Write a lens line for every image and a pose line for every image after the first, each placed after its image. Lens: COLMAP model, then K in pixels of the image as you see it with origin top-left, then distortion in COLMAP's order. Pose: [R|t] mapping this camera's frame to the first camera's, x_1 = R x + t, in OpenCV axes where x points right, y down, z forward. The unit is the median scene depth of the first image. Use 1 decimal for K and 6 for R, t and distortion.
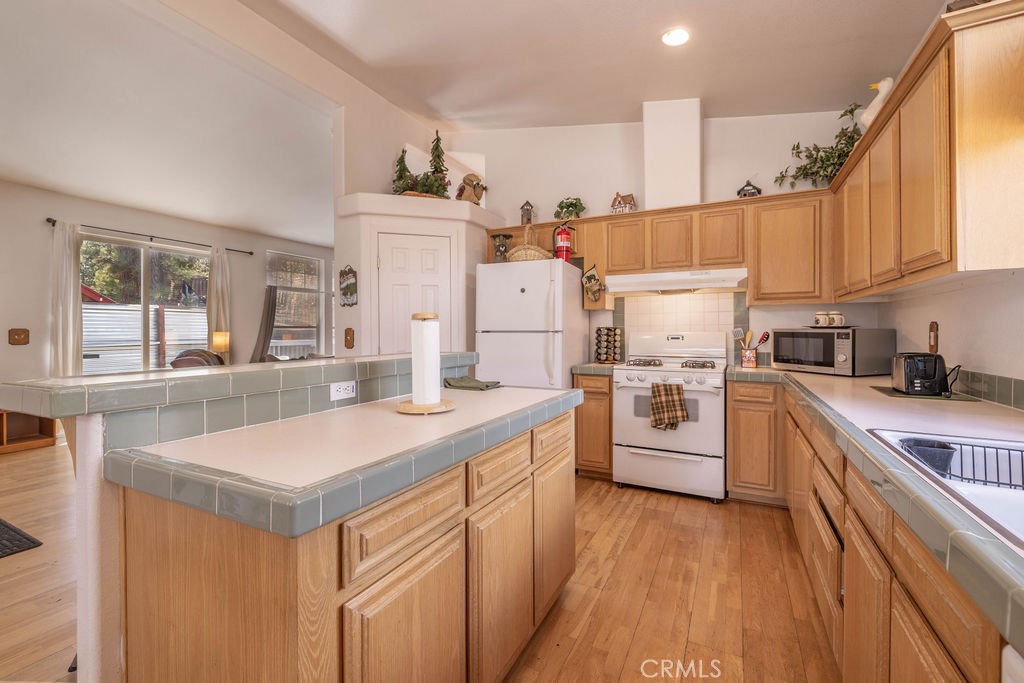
lens RADIAL K [[444.6, 0, 511.0], [0, 444.6, 332.5], [0, 0, 1]] dist [-0.001126, 0.000063]
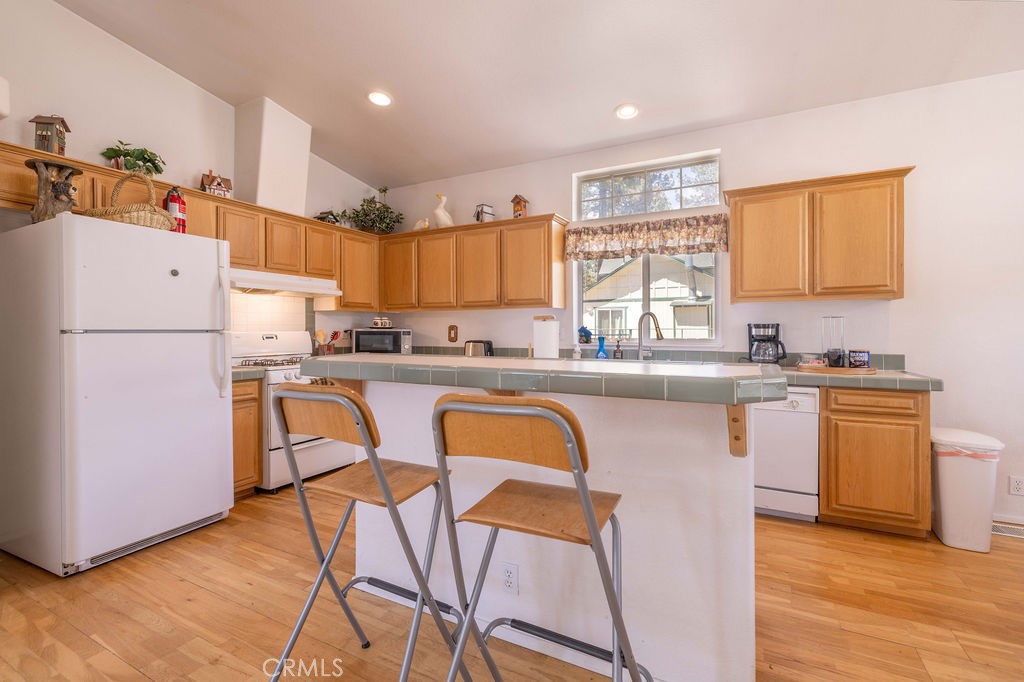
lens RADIAL K [[444.6, 0, 511.0], [0, 444.6, 332.0], [0, 0, 1]] dist [-0.001126, 0.000063]
pose [[0.001543, -0.003302, 0.999993, -0.710004], [0.006823, 0.999971, 0.003292, 0.000469], [-0.999976, 0.006818, 0.001565, 0.485797]]
